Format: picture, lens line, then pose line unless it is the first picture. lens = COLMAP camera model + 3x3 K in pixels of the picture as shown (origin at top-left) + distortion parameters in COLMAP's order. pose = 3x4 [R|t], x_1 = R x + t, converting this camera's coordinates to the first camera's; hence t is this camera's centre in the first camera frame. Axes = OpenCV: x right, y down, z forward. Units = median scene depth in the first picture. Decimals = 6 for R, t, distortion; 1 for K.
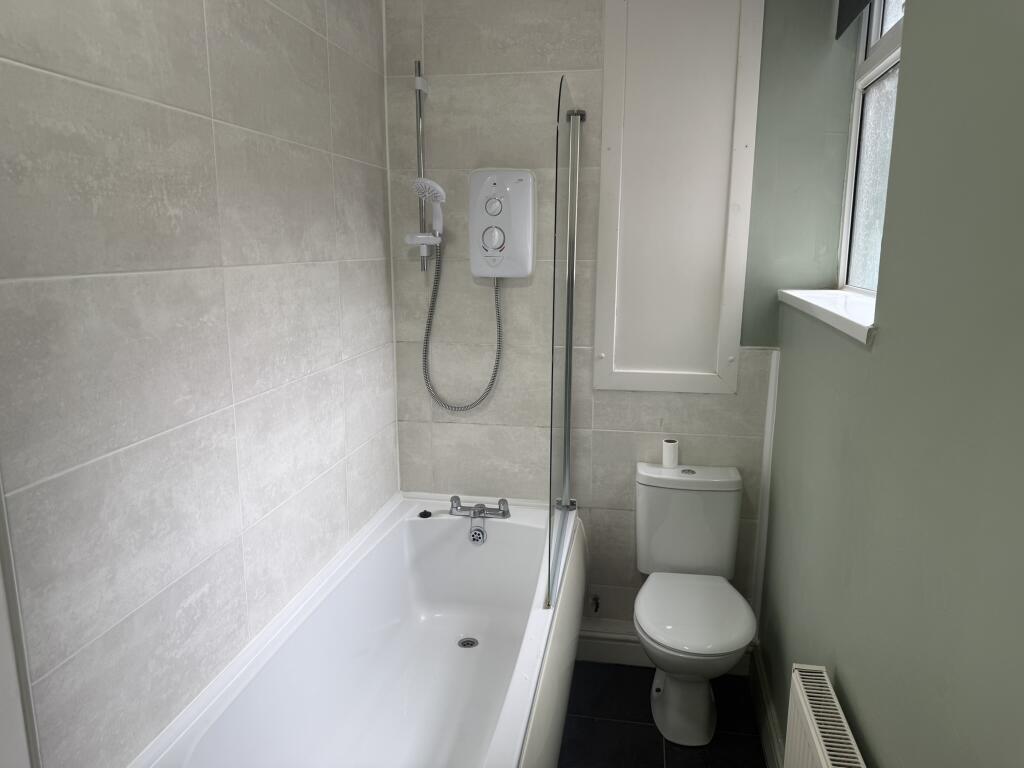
lens RADIAL K [[706.8, 0, 512.0], [0, 706.8, 384.0], [0, 0, 1]] dist [0.100151, -0.148545]
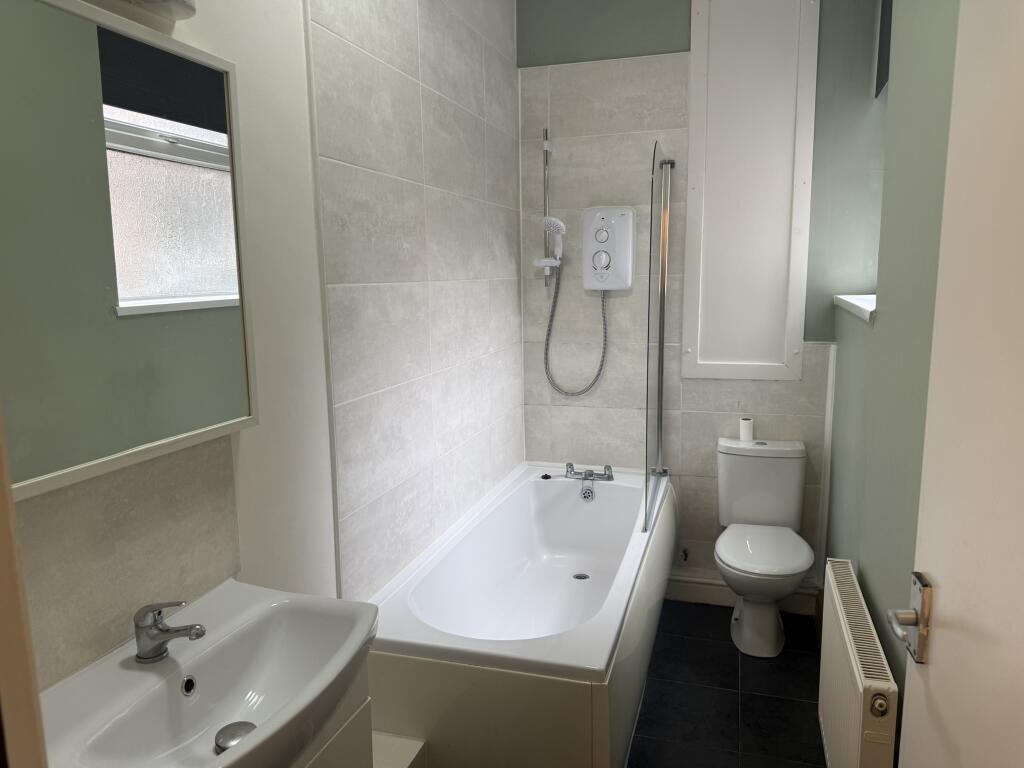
lens RADIAL K [[713.7, 0, 512.0], [0, 713.7, 384.0], [0, 0, 1]] dist [0.170478, -0.345464]
pose [[0.991763, 0.000600, -0.128086, -0.019795], [-0.005848, 0.999158, -0.040603, 0.074771], [0.127954, 0.041018, 0.990932, -0.310307]]
